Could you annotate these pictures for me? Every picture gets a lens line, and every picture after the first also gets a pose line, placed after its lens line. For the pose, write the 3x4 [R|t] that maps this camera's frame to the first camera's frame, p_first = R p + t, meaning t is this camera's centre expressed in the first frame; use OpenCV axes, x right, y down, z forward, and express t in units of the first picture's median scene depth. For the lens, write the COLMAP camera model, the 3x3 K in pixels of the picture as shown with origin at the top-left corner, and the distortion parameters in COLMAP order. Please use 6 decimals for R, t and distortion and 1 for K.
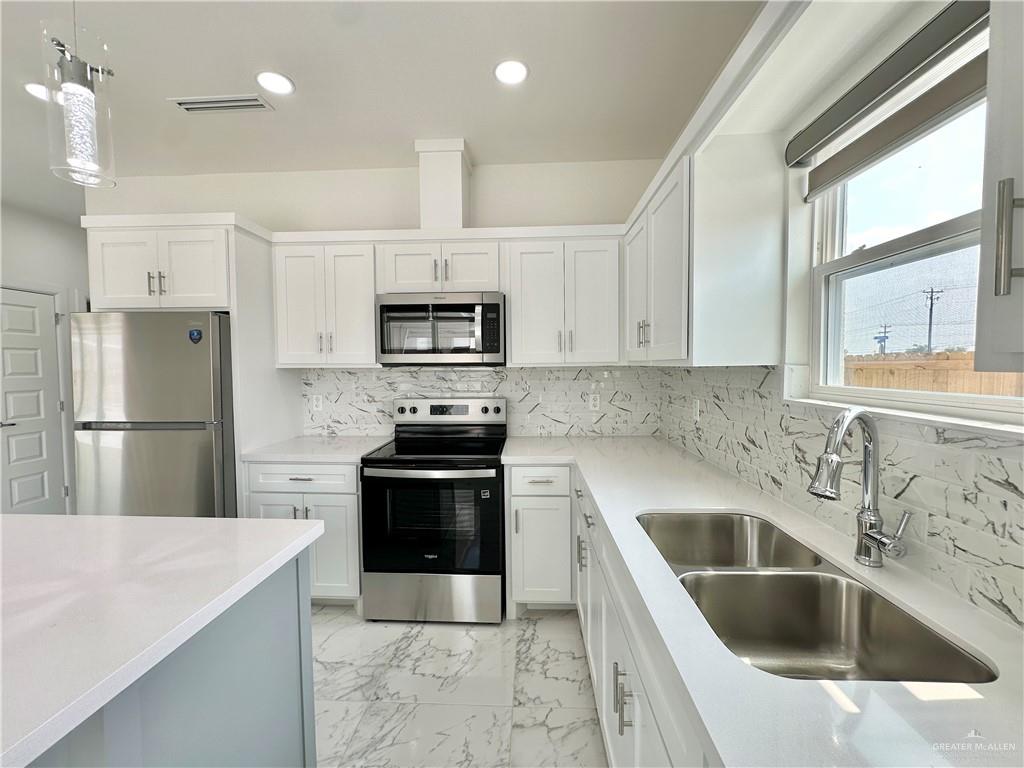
lens RADIAL K [[409.1, 0, 519.1], [0, 409.1, 388.7], [0, 0, 1]] dist [-0.007621, 0.001553]
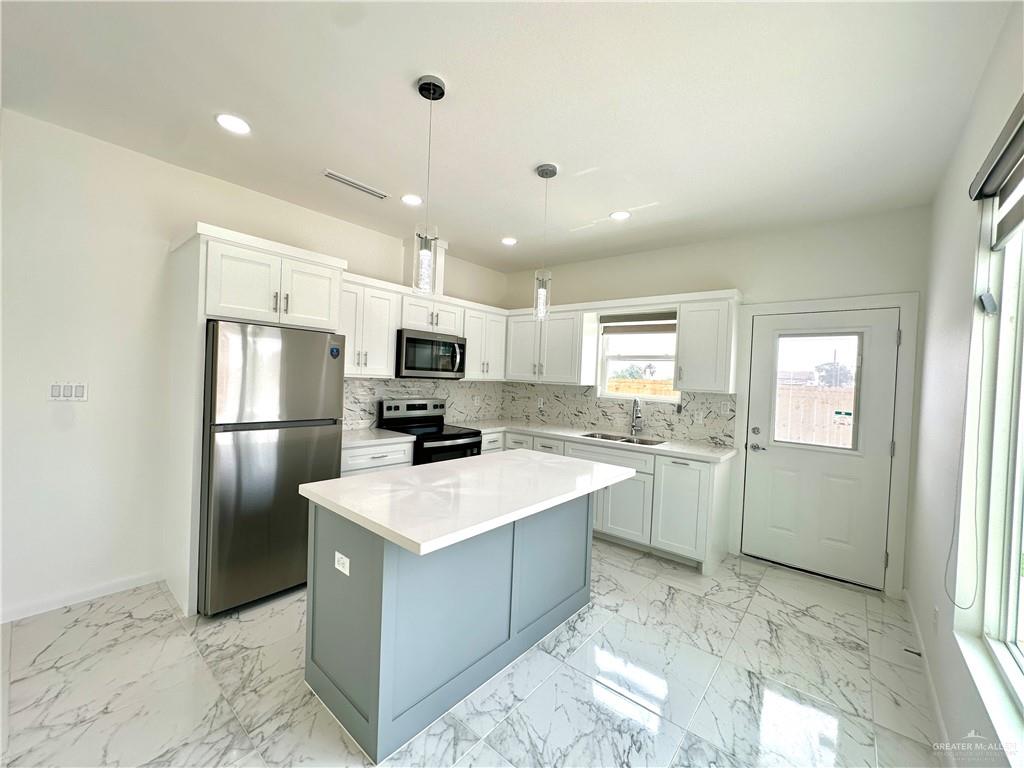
lens RADIAL K [[409.1, 0, 529.7], [0, 409.1, 381.6], [0, 0, 1]] dist [-0.007621, 0.001553]
pose [[0.581296, 0.024246, 0.813331, -1.264961], [-0.002472, 0.999604, -0.028032, -0.000423], [-0.813689, 0.014284, 0.581125, -0.228658]]
